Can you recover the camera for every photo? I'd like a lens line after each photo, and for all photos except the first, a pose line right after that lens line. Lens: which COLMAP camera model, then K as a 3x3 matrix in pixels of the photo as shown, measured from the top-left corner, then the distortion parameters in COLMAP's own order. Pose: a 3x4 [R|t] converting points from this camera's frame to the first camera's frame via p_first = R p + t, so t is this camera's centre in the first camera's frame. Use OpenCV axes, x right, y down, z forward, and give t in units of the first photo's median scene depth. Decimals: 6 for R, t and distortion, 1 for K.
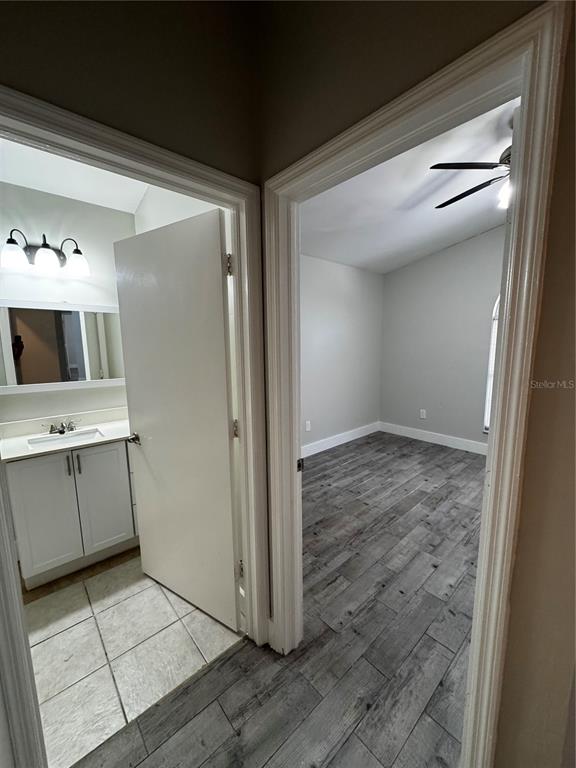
lens RADIAL K [[306.0, 0, 286.4], [0, 306.0, 386.5], [0, 0, 1]] dist [0.002833, -0.000514]
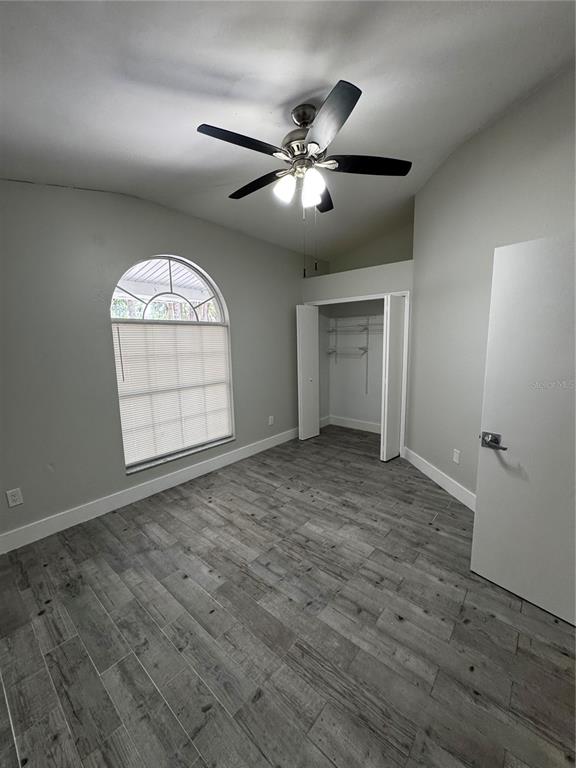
lens RADIAL K [[306.0, 0, 288.0], [0, 306.0, 385.7], [0, 0, 1]] dist [0.002833, -0.000514]
pose [[-0.148279, -0.126892, 0.980771, -0.144185], [0.153543, 0.976754, 0.149586, -0.142436], [-0.976953, 0.172771, -0.125349, 0.867942]]
